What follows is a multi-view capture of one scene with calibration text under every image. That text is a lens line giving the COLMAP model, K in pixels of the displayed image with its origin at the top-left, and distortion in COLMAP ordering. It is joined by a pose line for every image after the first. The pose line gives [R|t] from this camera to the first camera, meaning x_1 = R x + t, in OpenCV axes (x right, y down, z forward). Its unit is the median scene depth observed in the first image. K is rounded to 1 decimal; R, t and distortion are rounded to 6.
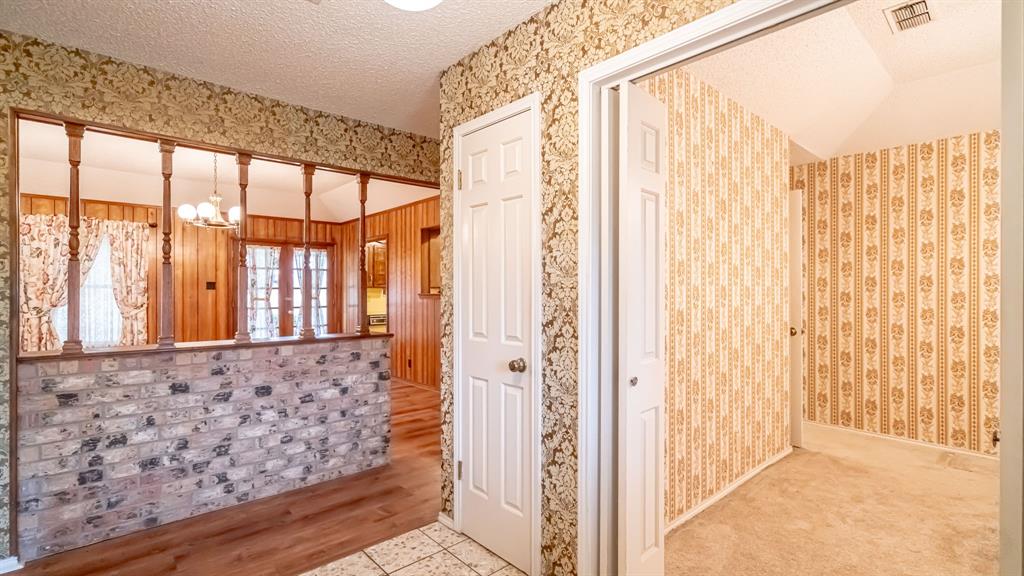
lens RADIAL K [[465.3, 0, 511.1], [0, 465.3, 290.3], [0, 0, 1]] dist [-0.002682, 0.001404]
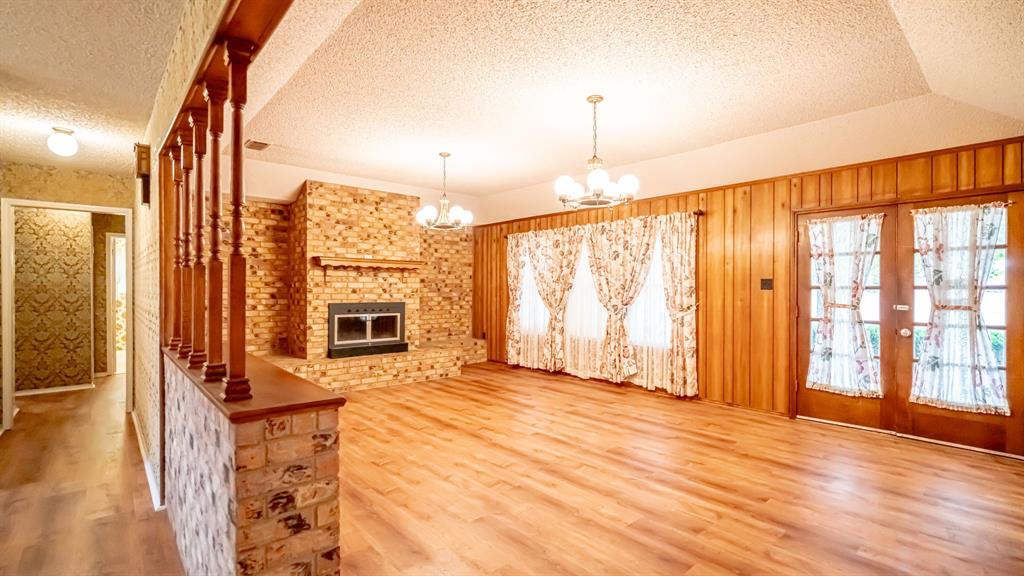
lens RADIAL K [[465.3, 0, 509.0], [0, 465.3, 287.3], [0, 0, 1]] dist [-0.002682, 0.001404]
pose [[-0.011929, -0.002196, -0.999926, 0.066657], [-0.002682, 0.999994, -0.002164, -0.002493], [0.999925, 0.002656, -0.011935, 0.578316]]
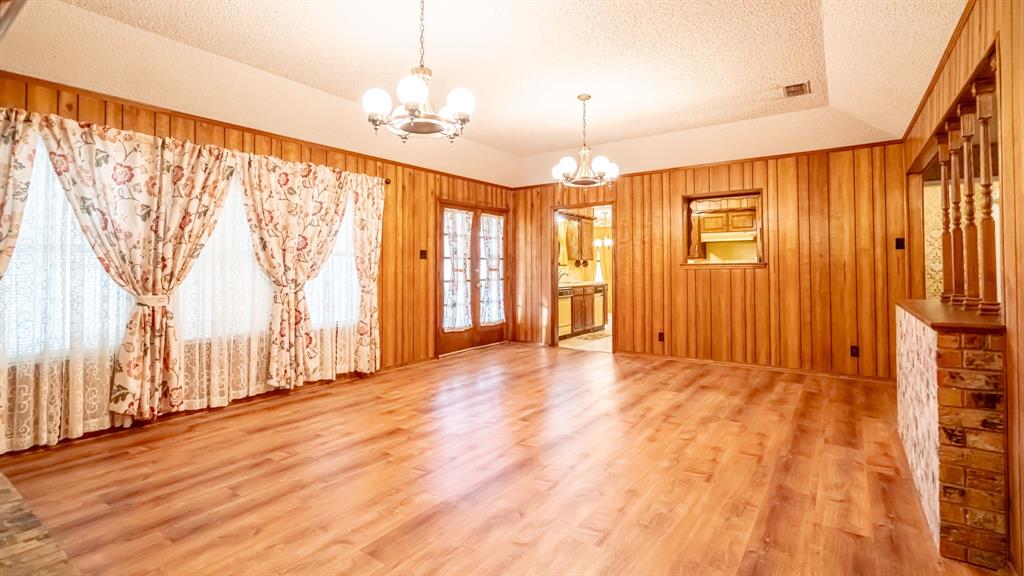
lens RADIAL K [[465.3, 0, 513.1], [0, 465.3, 258.2], [0, 0, 1]] dist [-0.002682, 0.001404]
pose [[0.978211, 0.002398, 0.207598, -0.623758], [0.001571, 0.999819, -0.018949, 0.012481], [-0.207606, 0.018862, 0.978031, 0.116282]]
